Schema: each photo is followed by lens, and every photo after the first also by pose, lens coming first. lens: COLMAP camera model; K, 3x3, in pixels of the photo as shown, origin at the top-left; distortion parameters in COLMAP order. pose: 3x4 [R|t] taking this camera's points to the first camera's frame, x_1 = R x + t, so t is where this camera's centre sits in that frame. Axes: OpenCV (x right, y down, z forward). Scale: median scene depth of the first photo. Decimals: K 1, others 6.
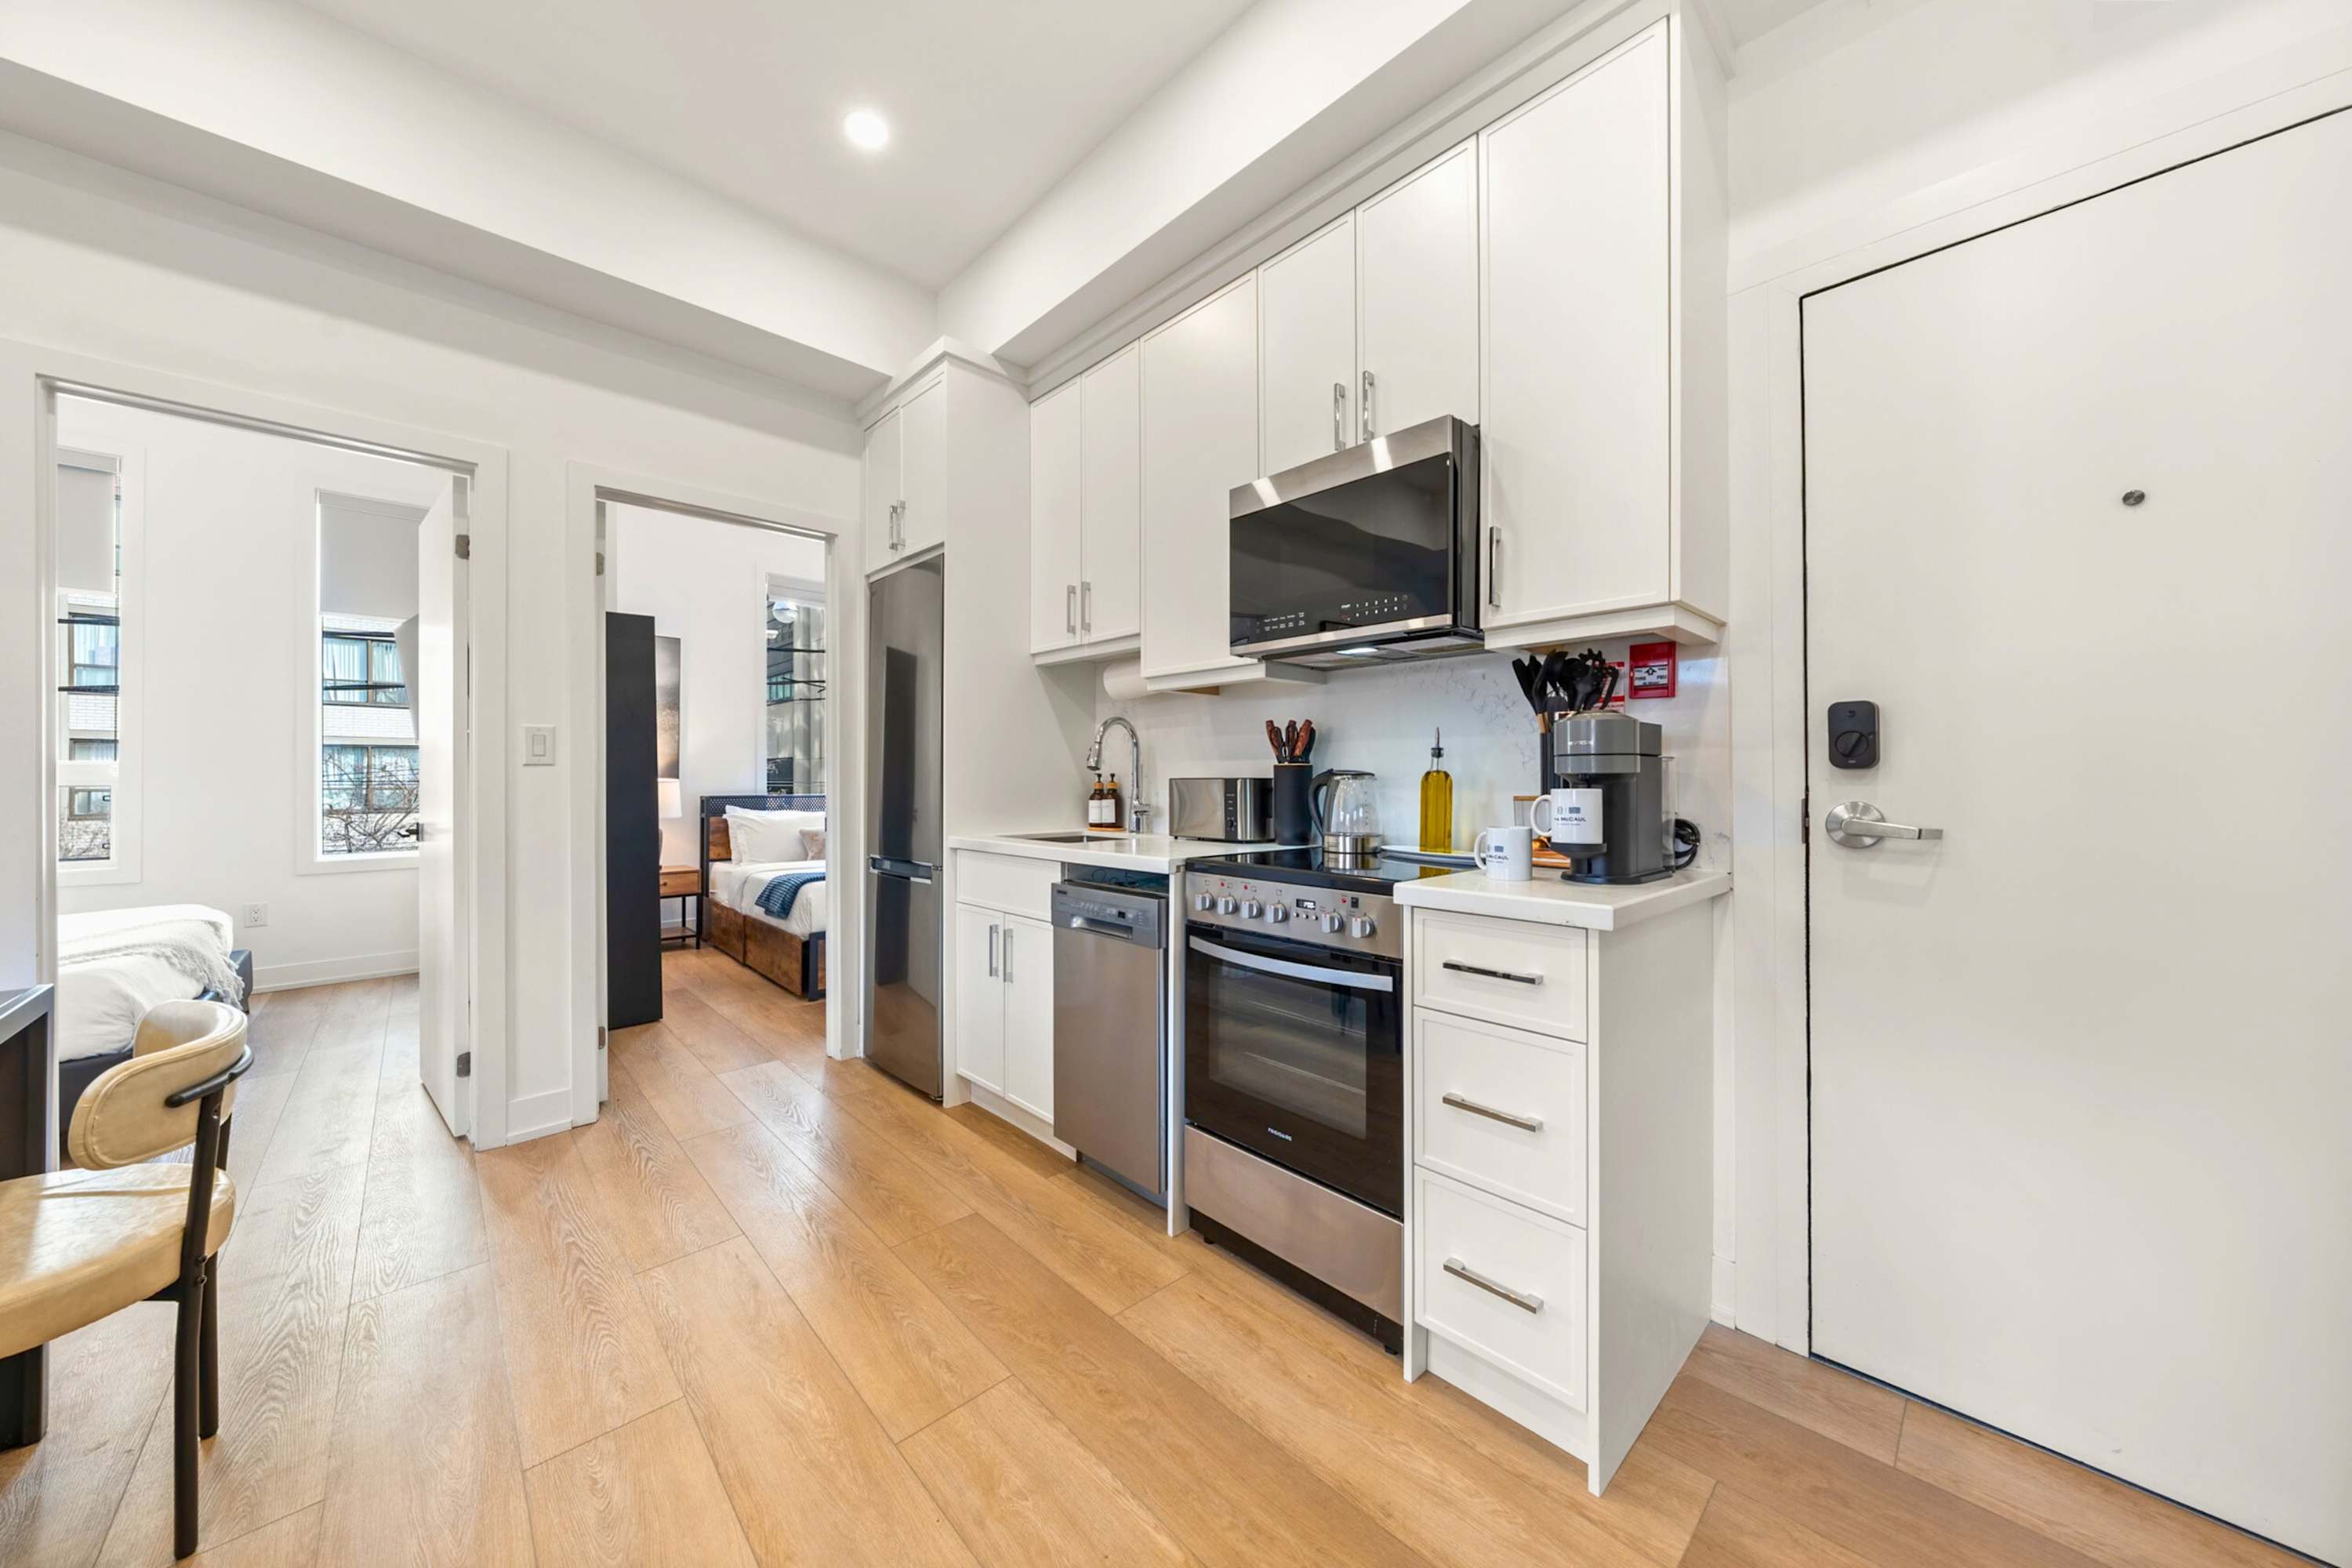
lens RADIAL K [[793.8, 0, 1170.9], [0, 793.8, 772.6], [0, 0, 1]] dist [-0.005188, 0.000493]
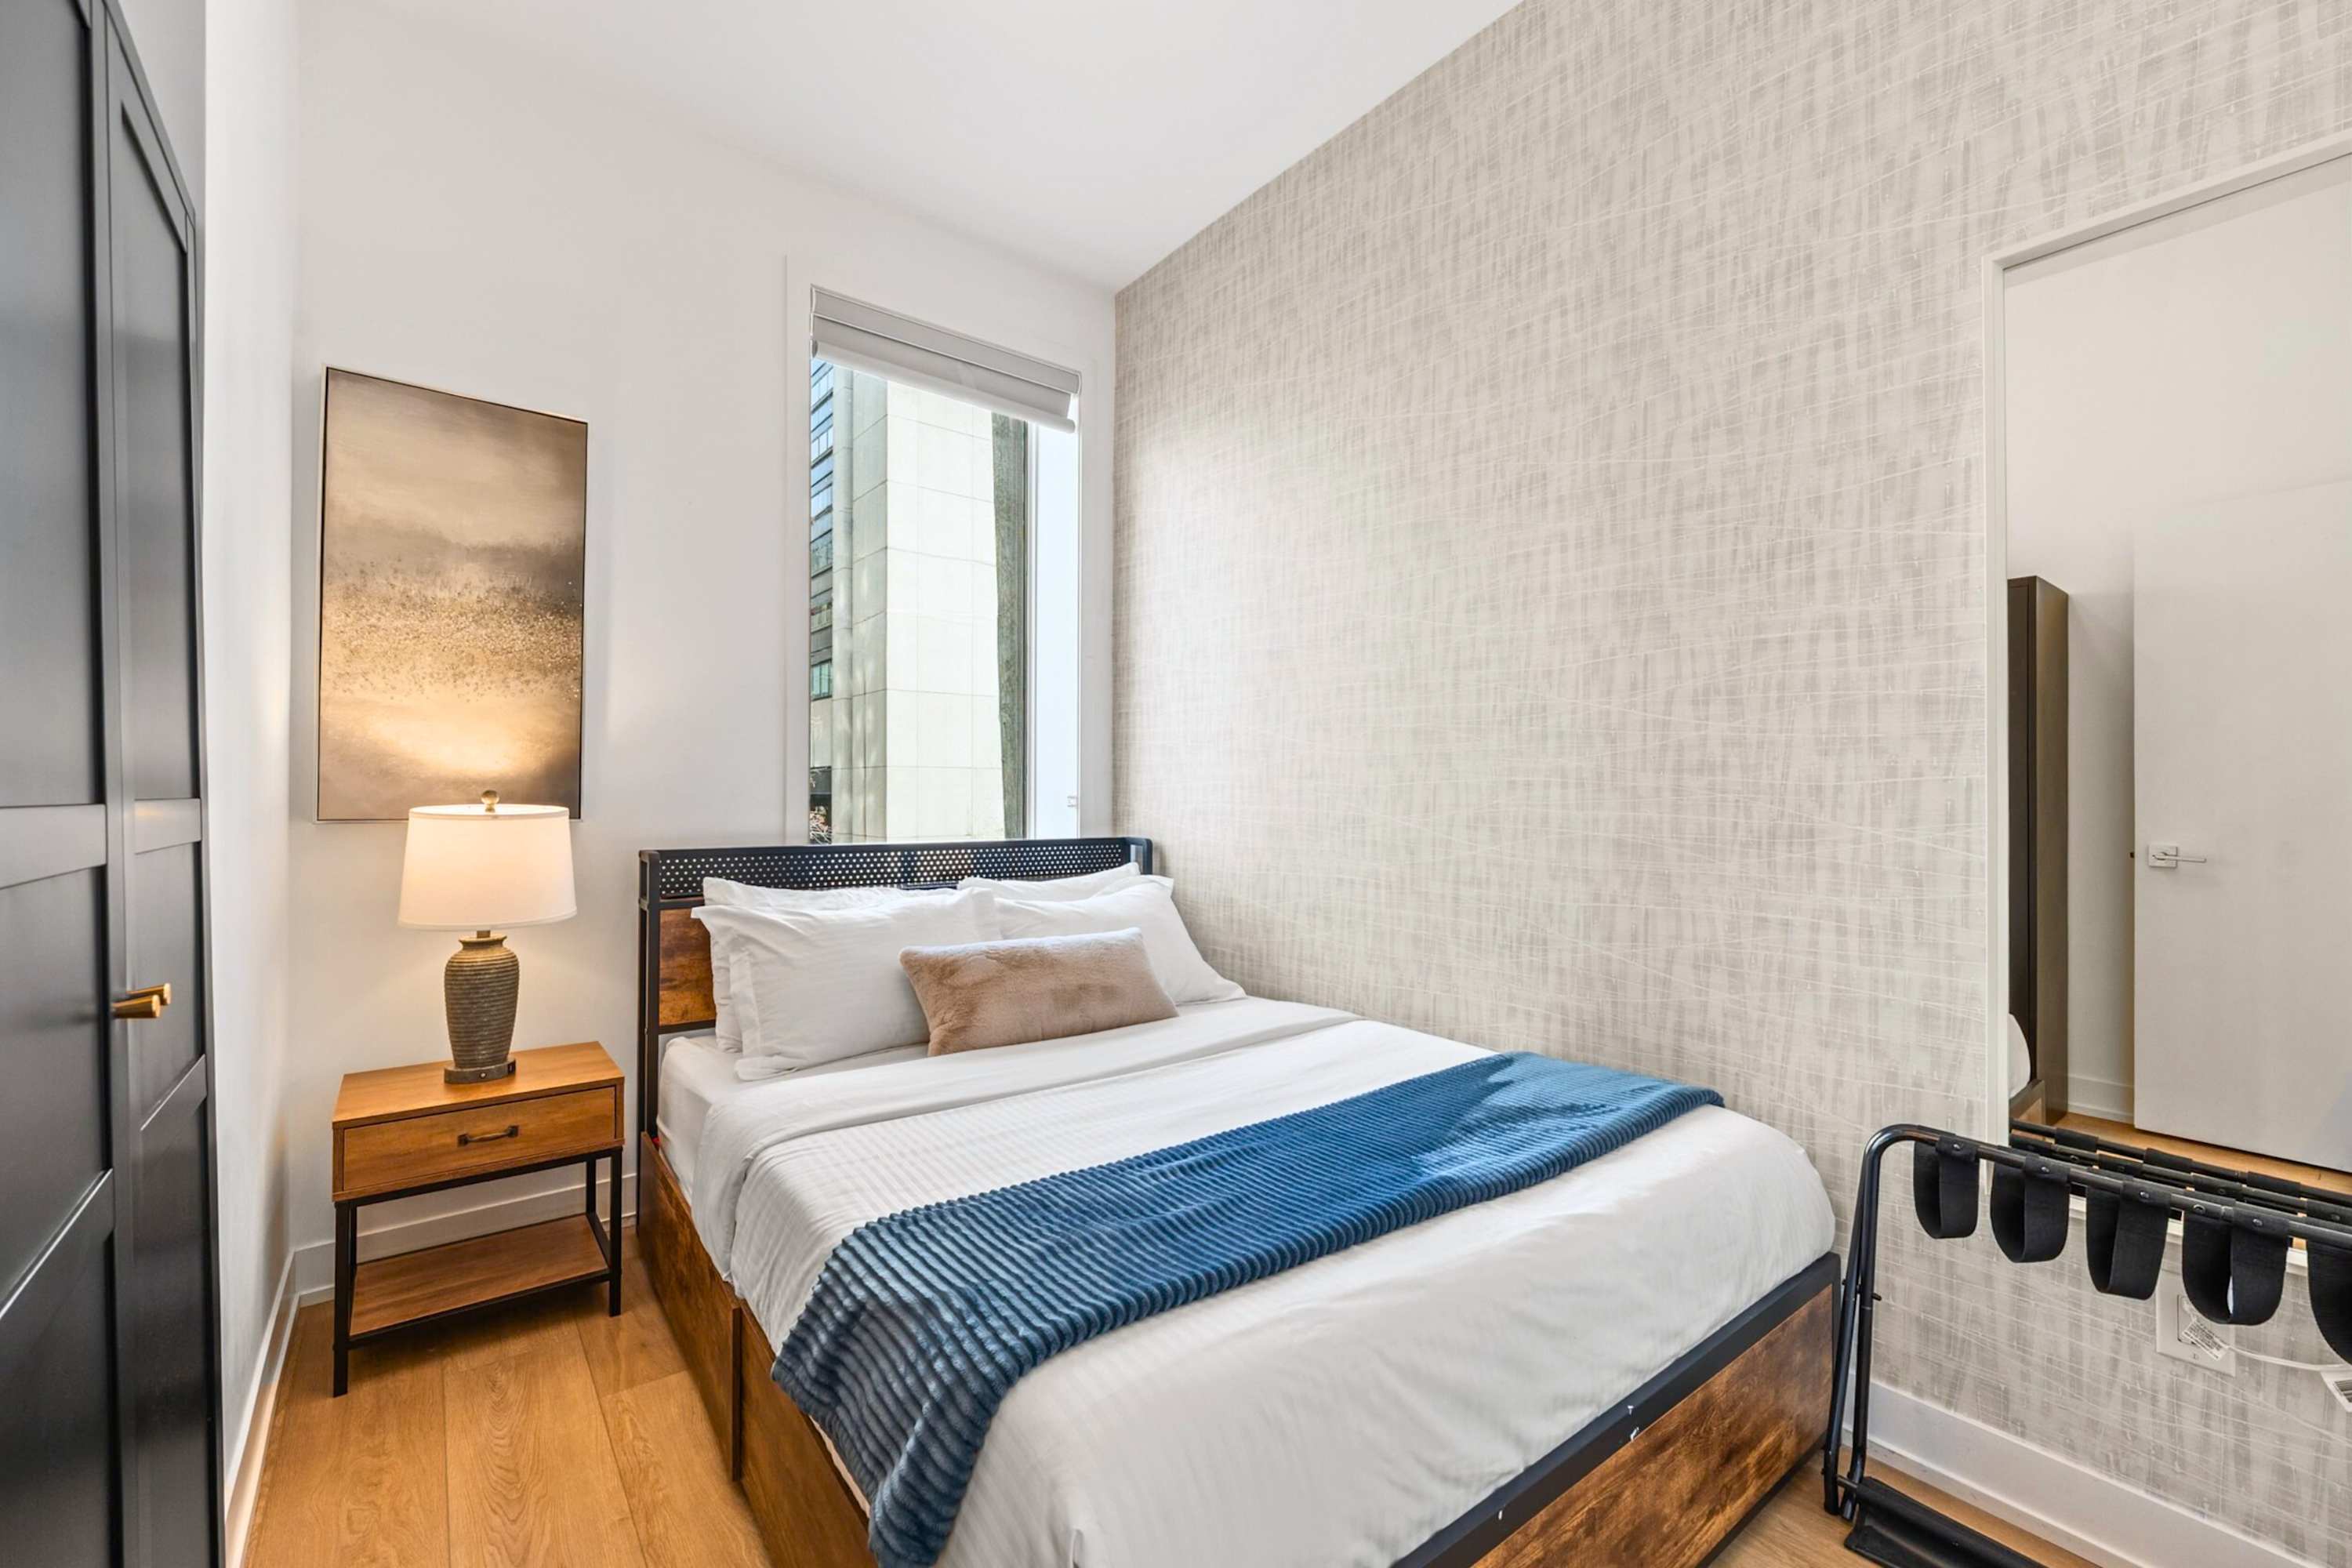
lens RADIAL K [[972.6, 0, 1178.7], [0, 972.6, 792.3], [0, 0, 1]] dist [-0.000379, -0.000126]
pose [[0.995702, 0.002016, -0.092596, -0.477044], [-0.001922, 0.999998, 0.001101, 0.001733], [0.092598, -0.000918, 0.995703, 0.905013]]
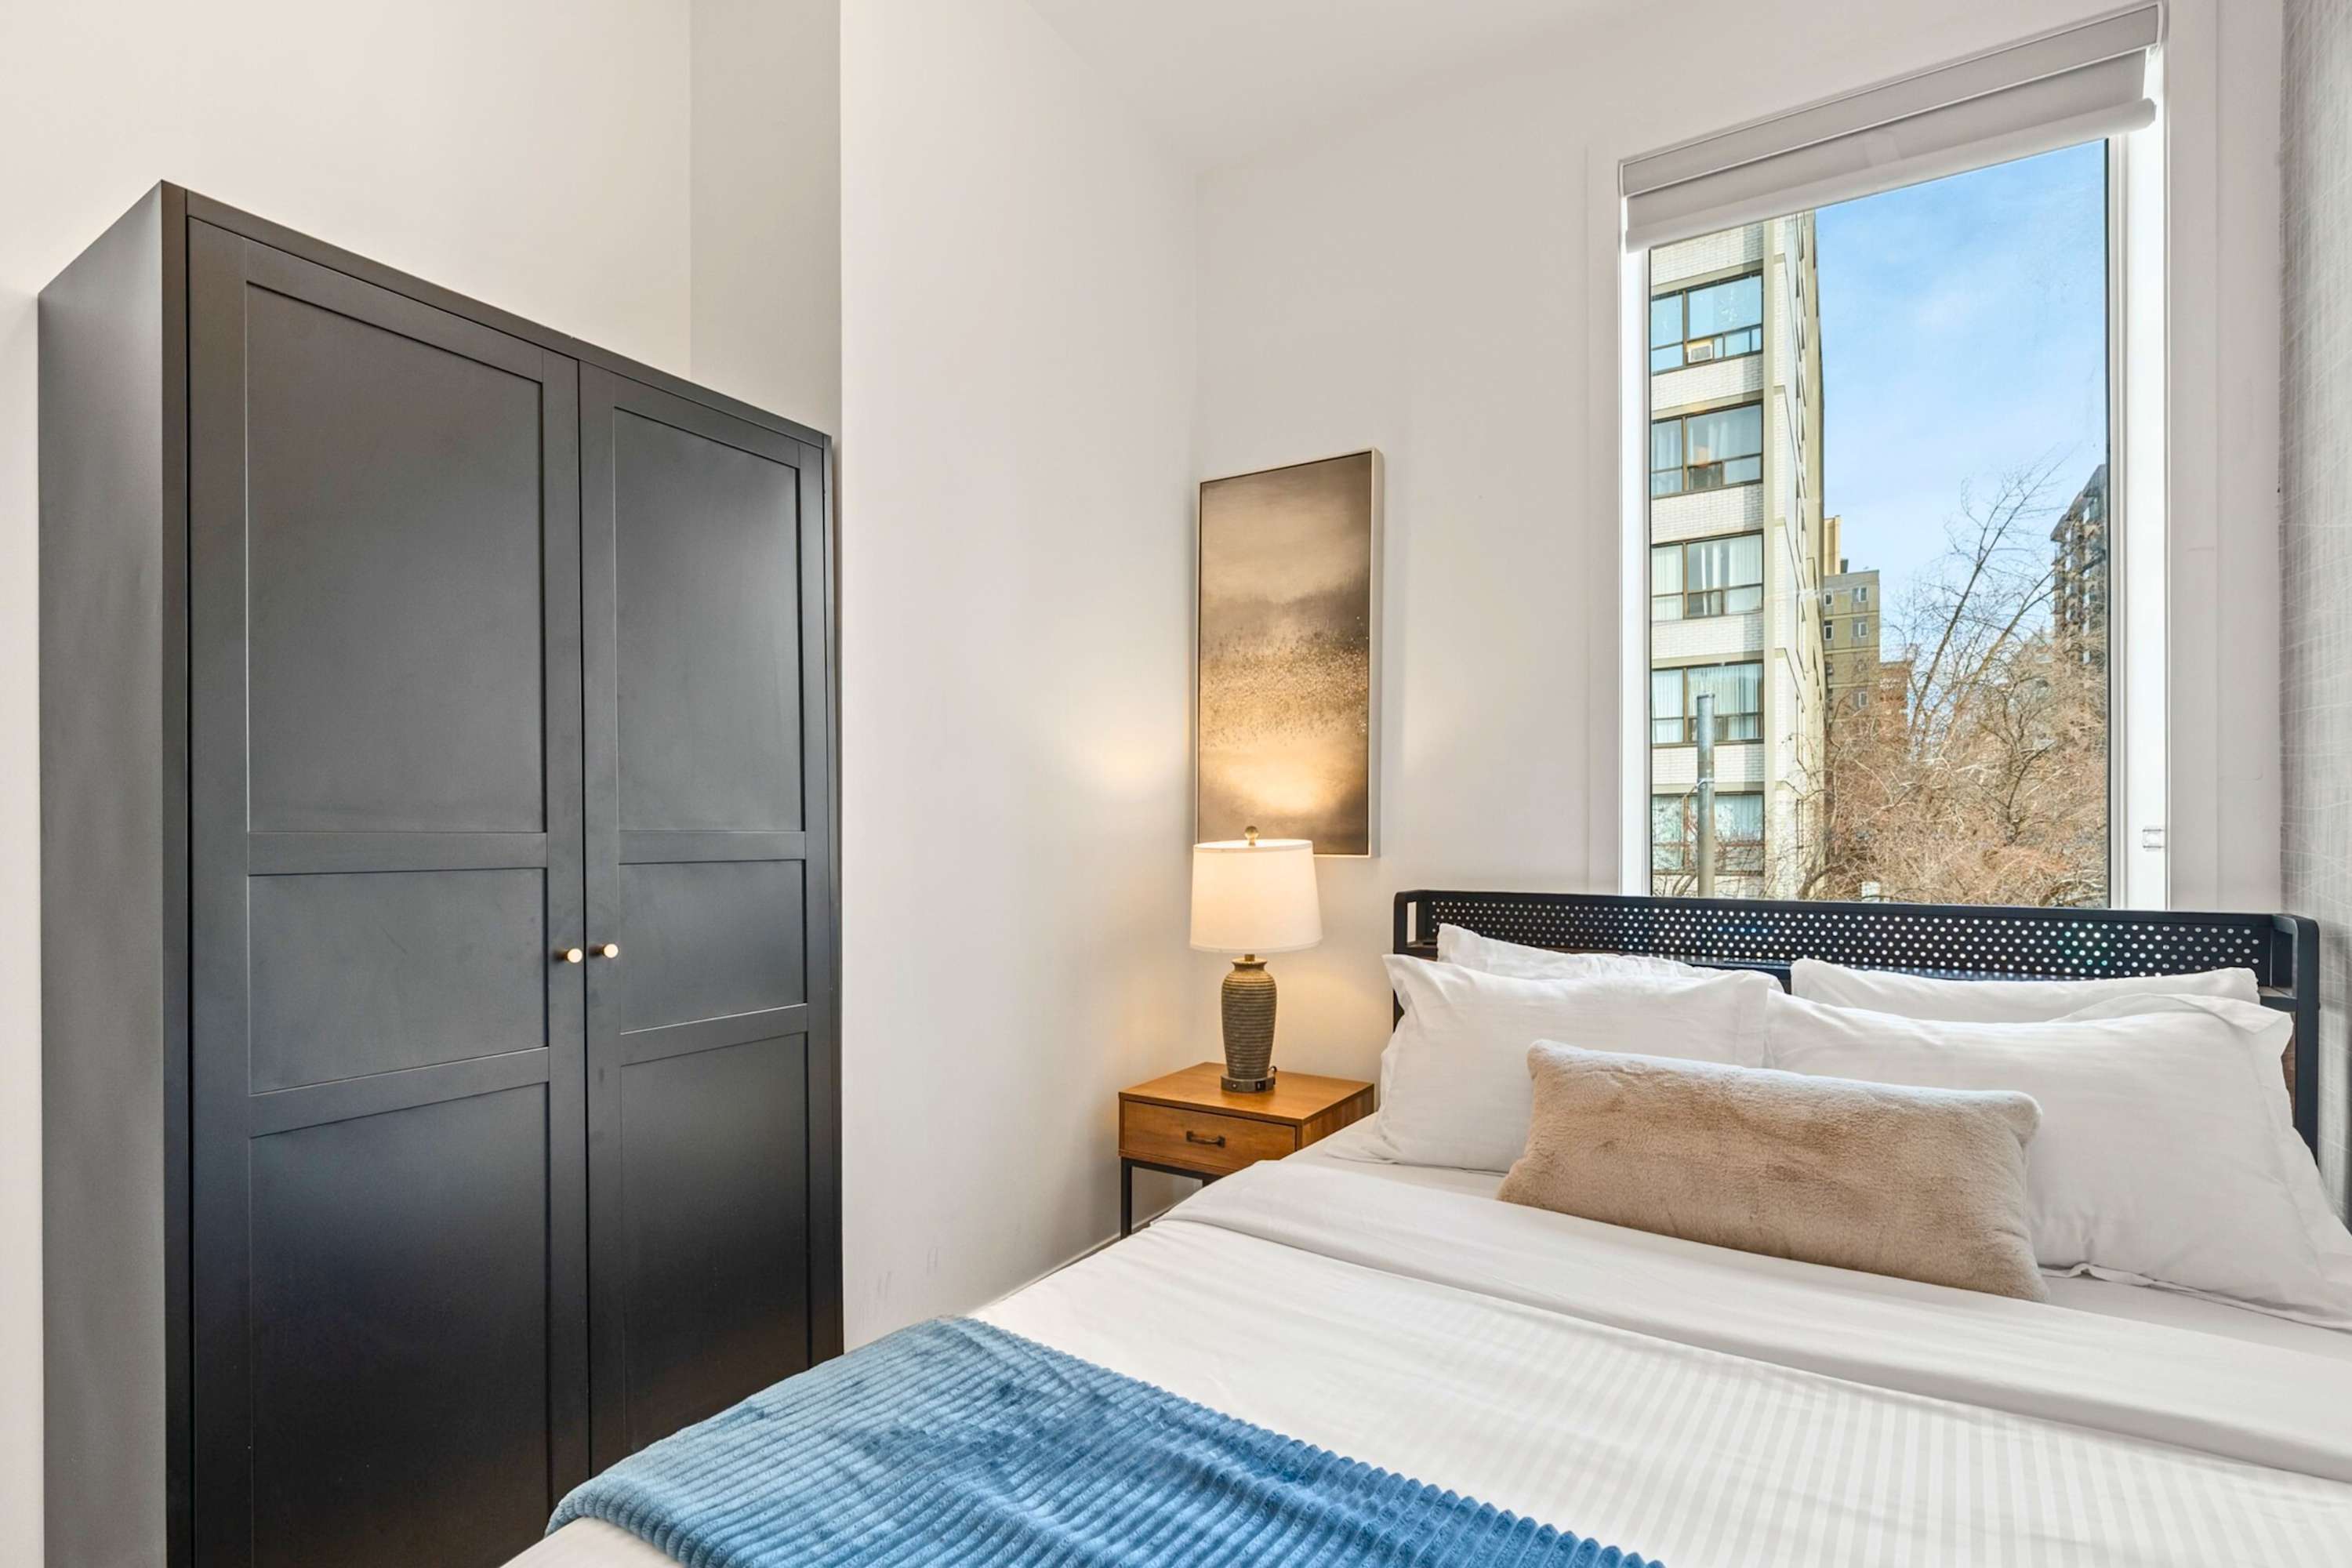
lens RADIAL K [[1091.0, 0, 1233.4], [0, 1091.0, 833.6], [0, 0, 1]] dist [0.002496, -0.000528]
pose [[0.260963, -0.000187, -0.965349, -0.249087], [0.007400, 0.999971, 0.001807, 0.005372], [0.965321, -0.007615, 0.260957, 1.264659]]
